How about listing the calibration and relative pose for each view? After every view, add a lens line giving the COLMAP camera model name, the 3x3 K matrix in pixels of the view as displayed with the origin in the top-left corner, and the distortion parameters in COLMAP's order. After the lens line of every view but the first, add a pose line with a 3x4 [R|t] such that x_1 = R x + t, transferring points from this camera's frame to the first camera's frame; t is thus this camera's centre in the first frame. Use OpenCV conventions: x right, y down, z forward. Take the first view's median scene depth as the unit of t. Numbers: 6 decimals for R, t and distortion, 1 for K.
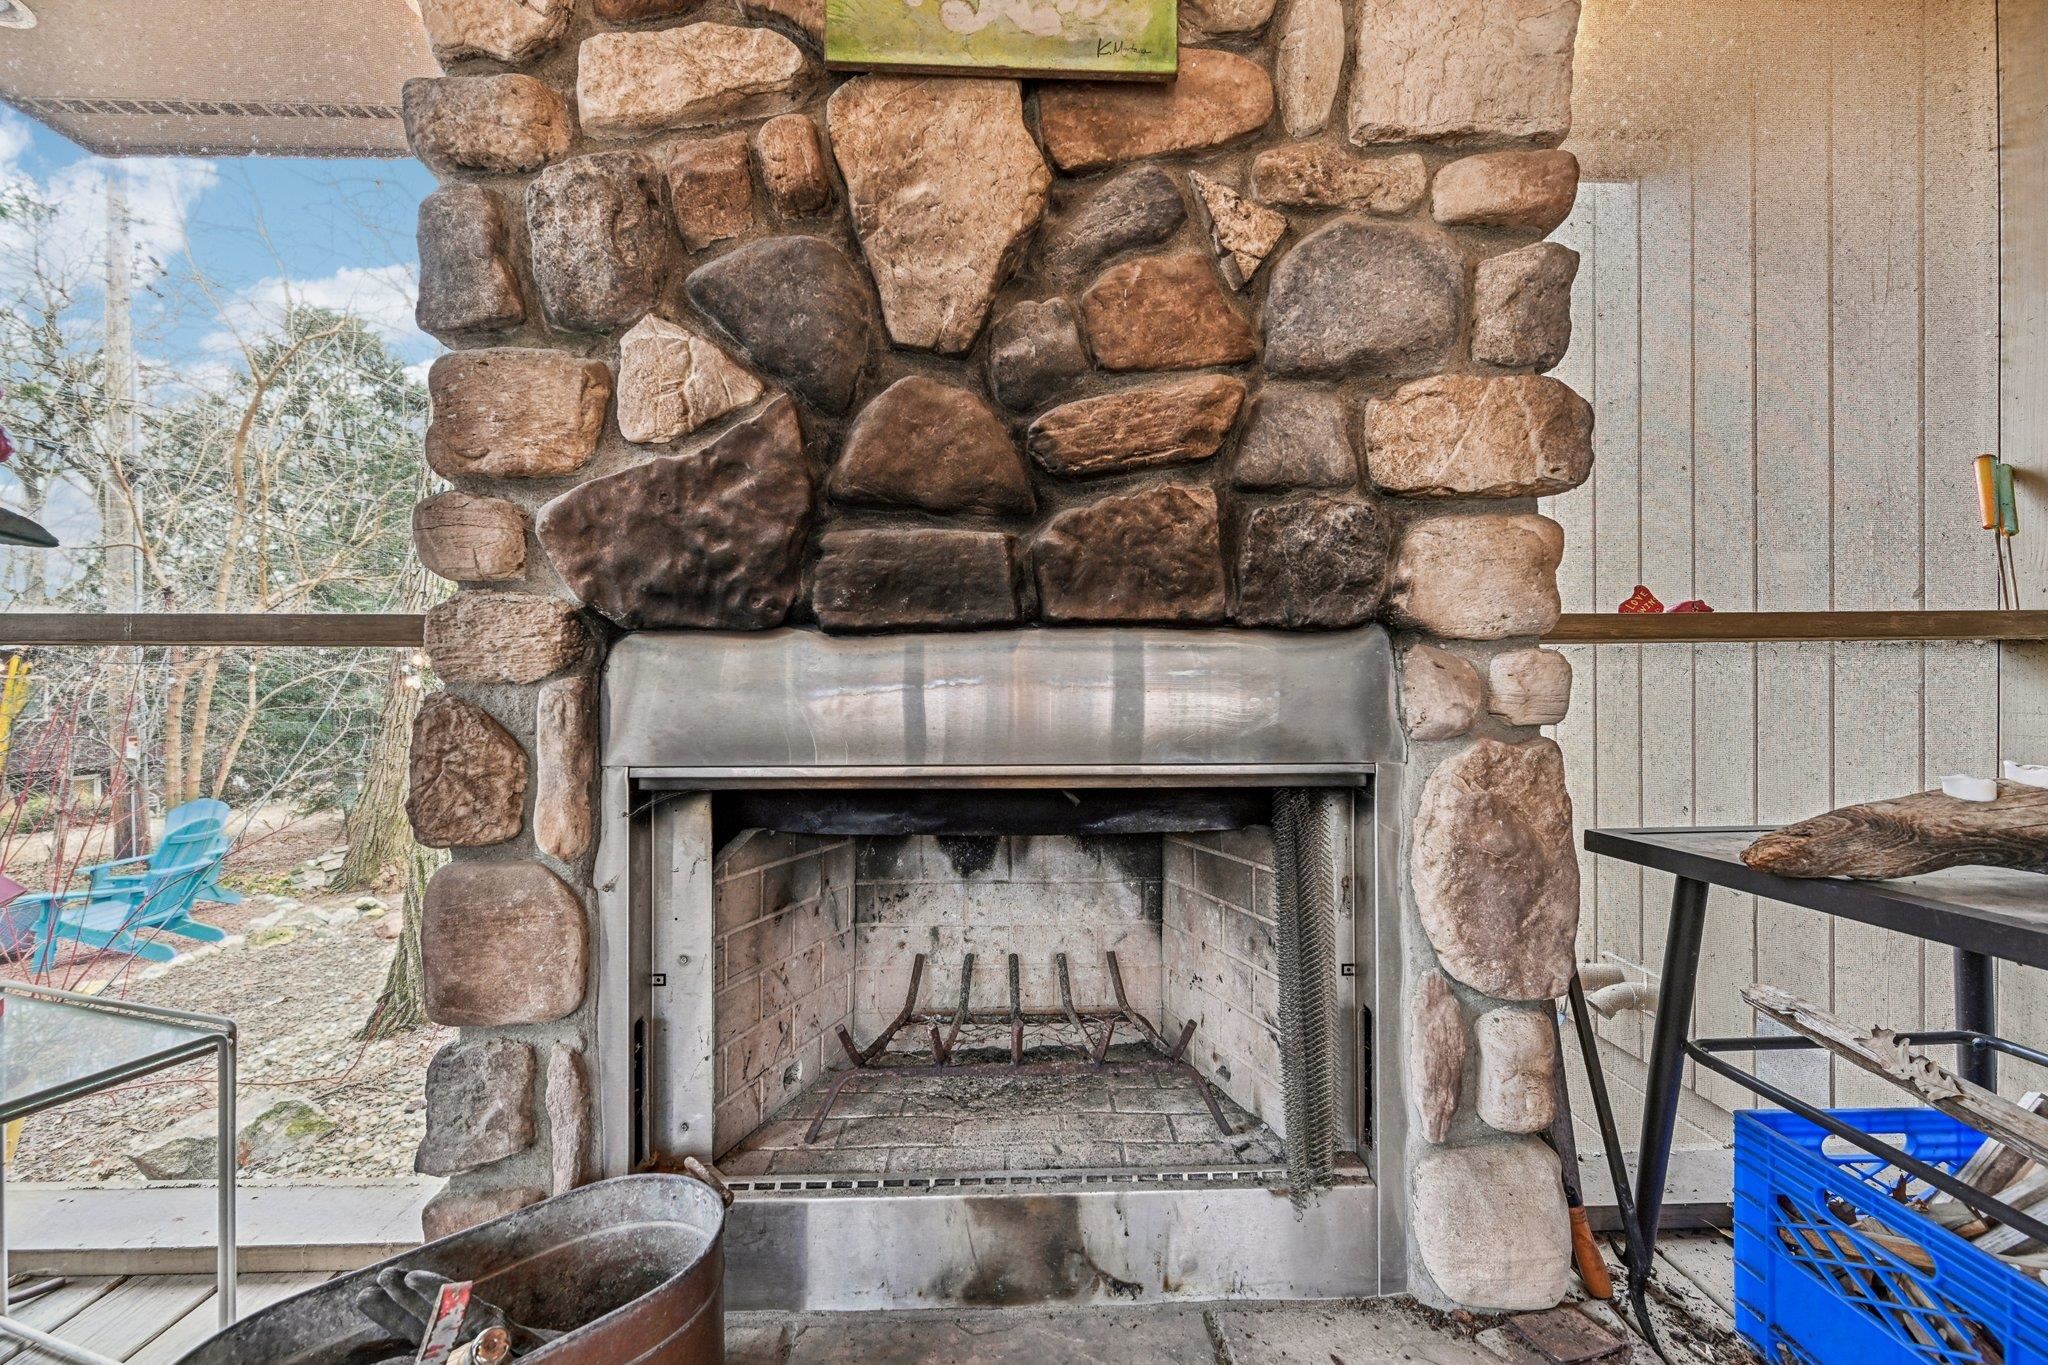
lens RADIAL K [[812.2, 0, 1036.0], [0, 812.2, 689.1], [0, 0, 1]] dist [-0.000103, -0.000073]
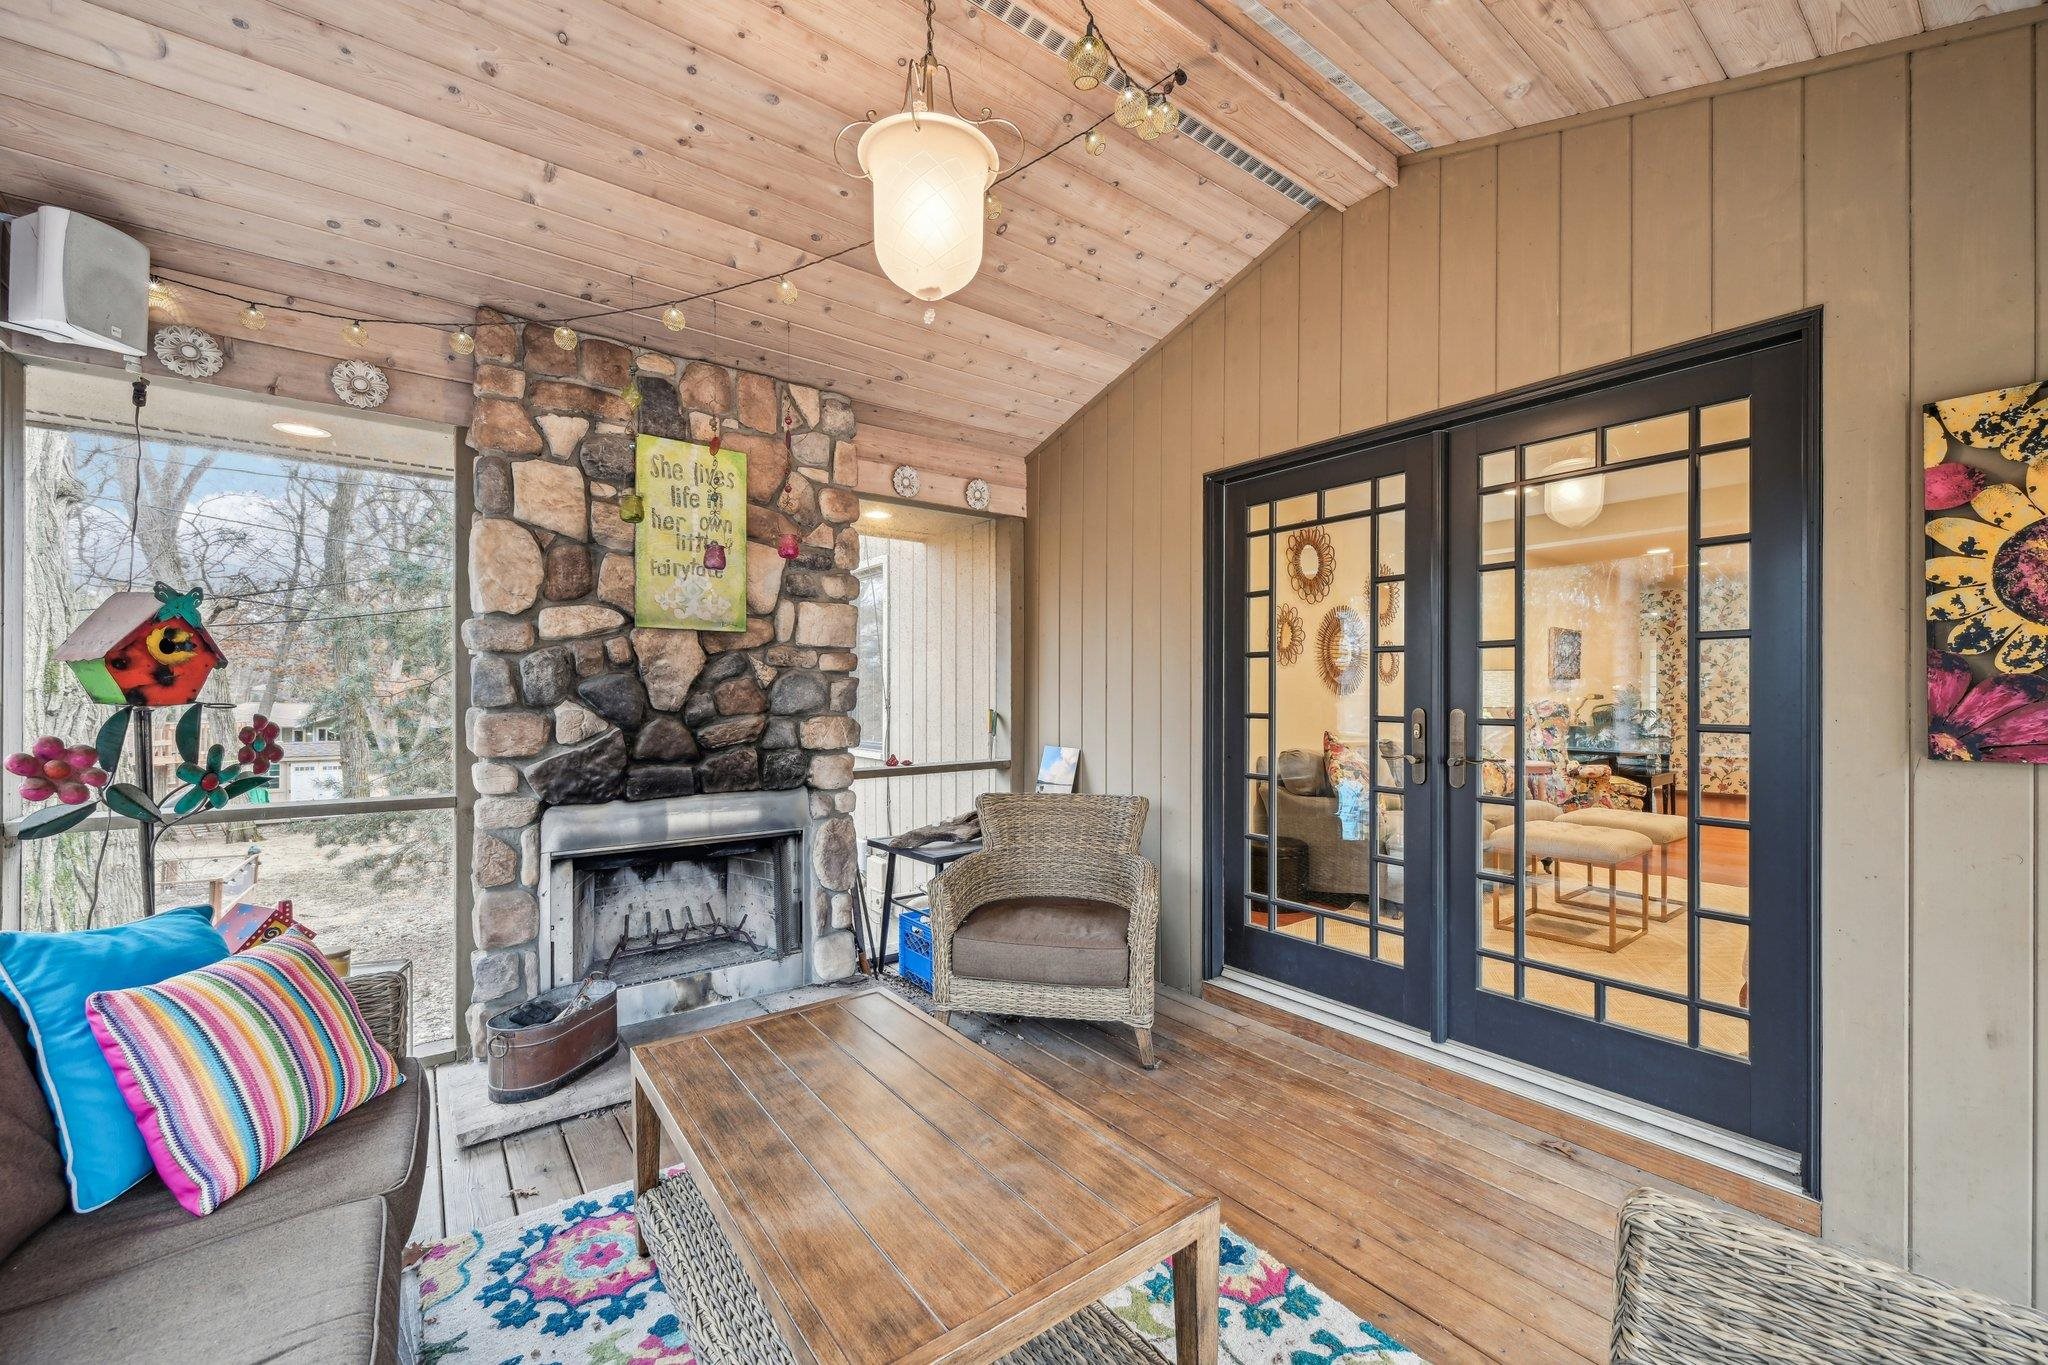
lens RADIAL K [[812.2, 0, 1025.0], [0, 812.2, 695.4], [0, 0, 1]] dist [-0.000103, -0.000073]
pose [[0.815908, 0.002210, 0.578177, -0.813486], [-0.002521, 0.999997, -0.000265, -0.476613], [-0.578176, -0.001241, 0.815911, -2.378555]]
